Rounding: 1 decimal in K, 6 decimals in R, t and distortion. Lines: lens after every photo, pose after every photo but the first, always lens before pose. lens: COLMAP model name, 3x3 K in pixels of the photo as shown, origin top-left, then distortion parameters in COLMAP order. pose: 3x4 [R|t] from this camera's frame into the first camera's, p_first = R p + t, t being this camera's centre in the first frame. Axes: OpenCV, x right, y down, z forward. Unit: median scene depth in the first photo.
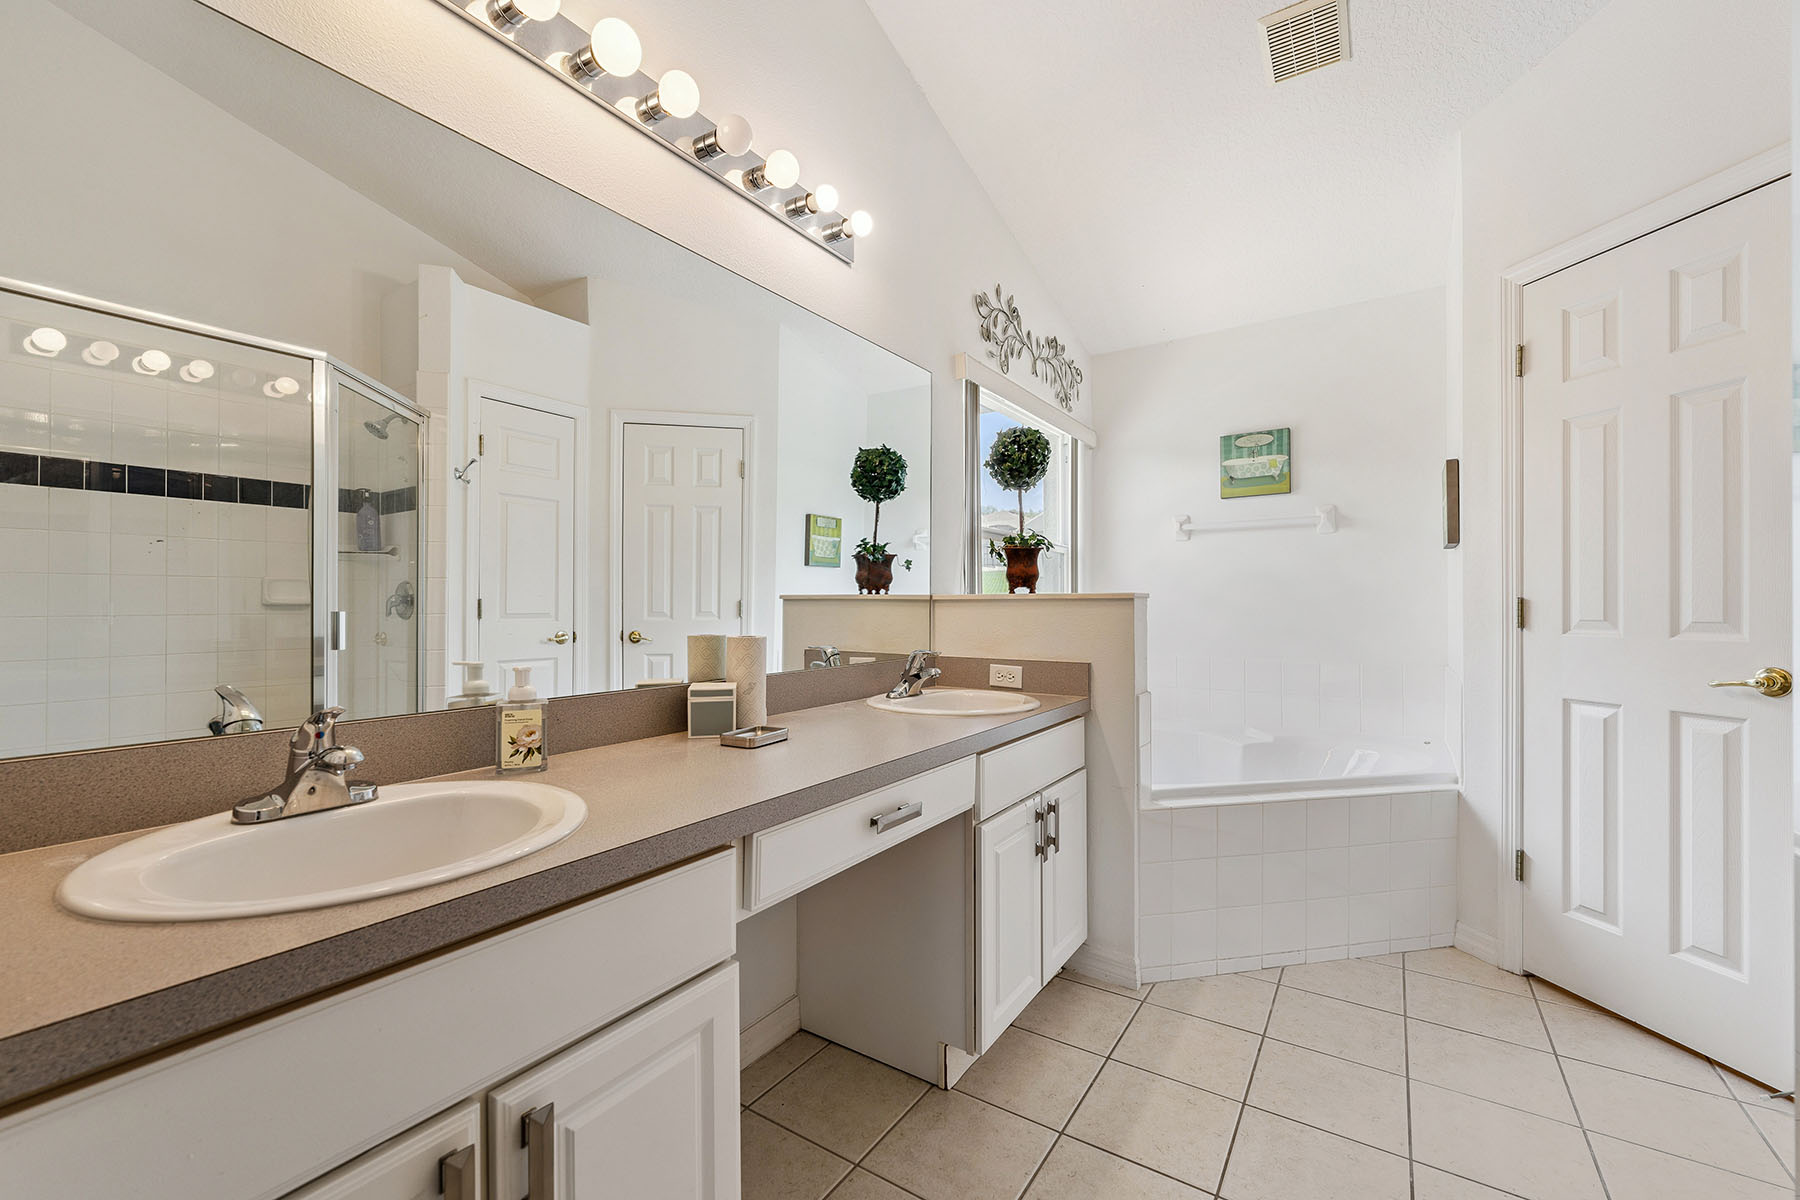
lens RADIAL K [[730.9, 0, 910.1], [0, 730.9, 603.5], [0, 0, 1]] dist [0.000566, -0.000543]
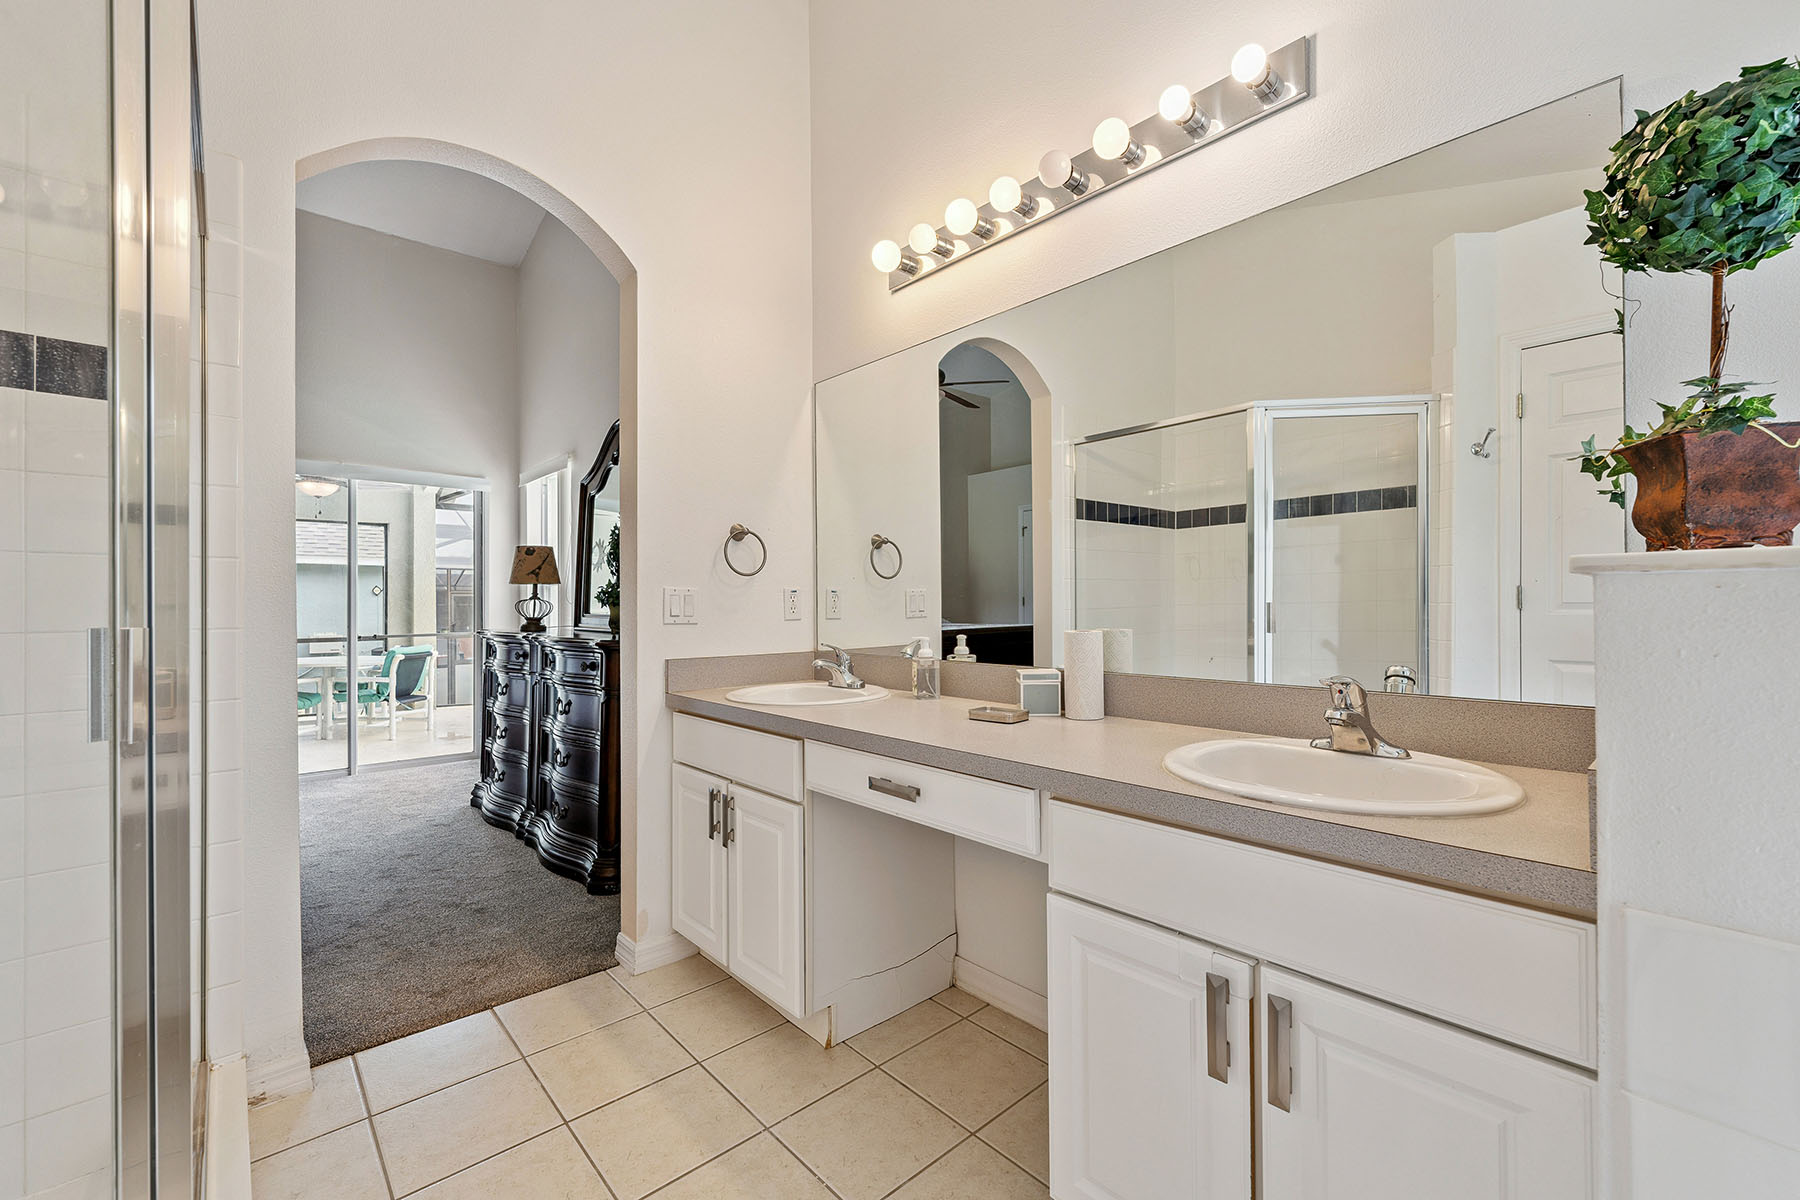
lens RADIAL K [[716.0, 0, 904.0], [0, 716.0, 609.4], [0, 0, 1]] dist [-0.000147, 0.000304]
pose [[-0.231261, 0.017448, -0.972735, 0.846390], [0.007932, 0.999840, 0.016048, 0.003092], [0.972859, -0.004005, -0.231362, 1.041153]]
